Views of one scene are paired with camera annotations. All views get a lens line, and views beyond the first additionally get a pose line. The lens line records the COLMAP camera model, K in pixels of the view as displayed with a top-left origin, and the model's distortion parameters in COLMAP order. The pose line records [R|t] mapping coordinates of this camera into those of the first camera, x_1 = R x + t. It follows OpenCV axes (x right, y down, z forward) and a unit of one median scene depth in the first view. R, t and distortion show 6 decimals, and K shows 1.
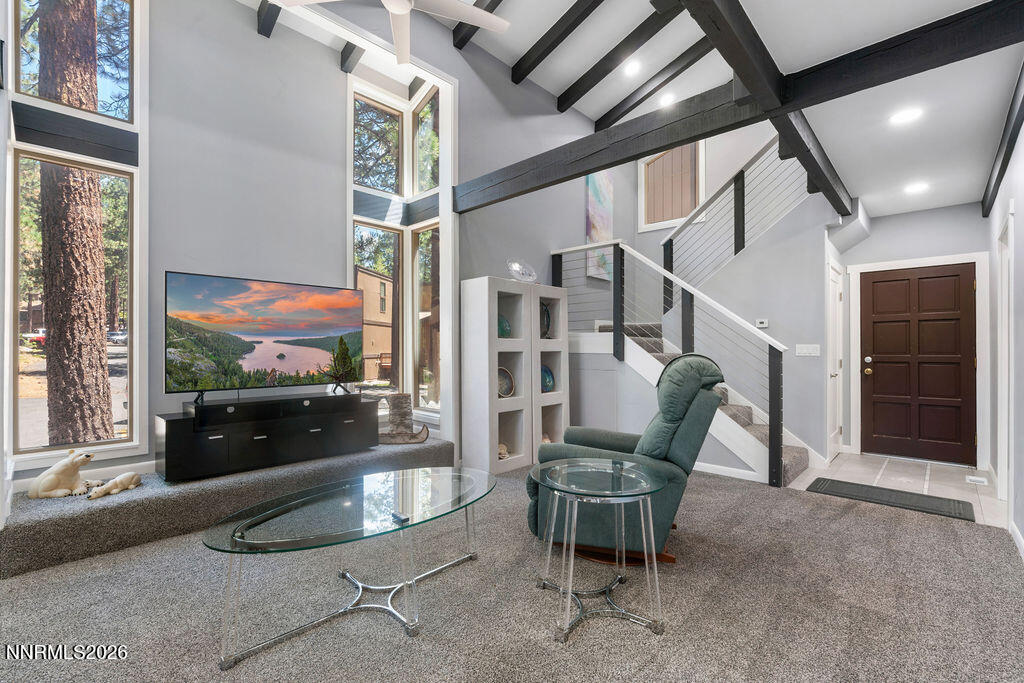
lens RADIAL K [[451.0, 0, 513.2], [0, 451.0, 338.0], [0, 0, 1]] dist [-0.001809, -0.000367]
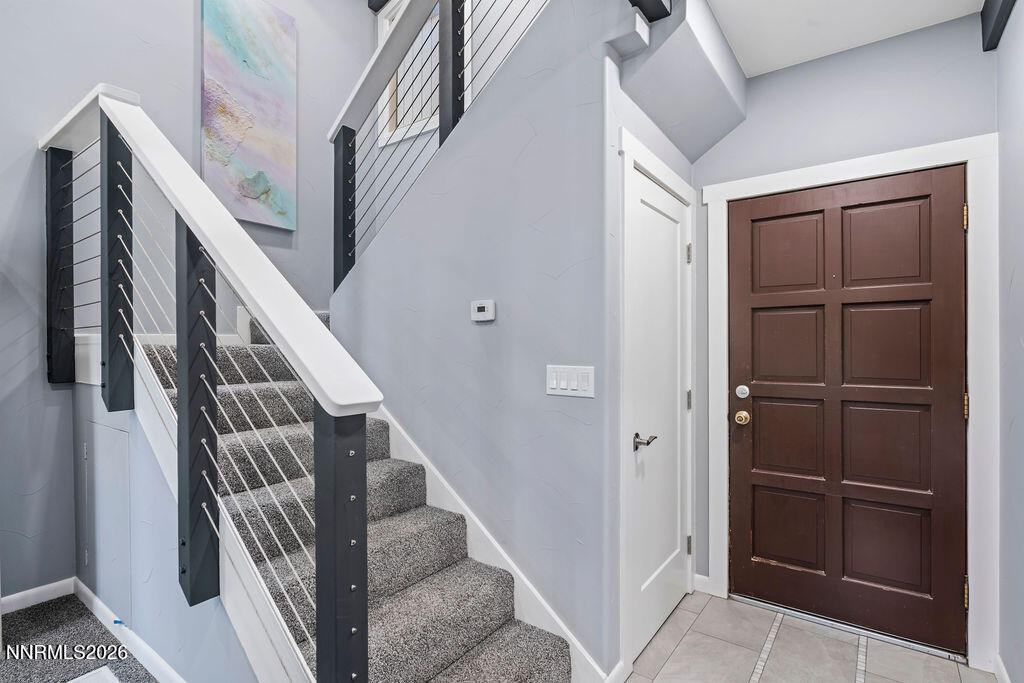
lens RADIAL K [[491.7, 0, 512.0], [0, 491.7, 341.5], [0, 0, 1]] dist [-0.001728, -0.000063]
pose [[0.993738, -0.005689, 0.111589, 0.503094], [0.004326, 0.999913, 0.012446, -0.009895], [-0.111650, -0.011885, 0.993677, 0.535075]]
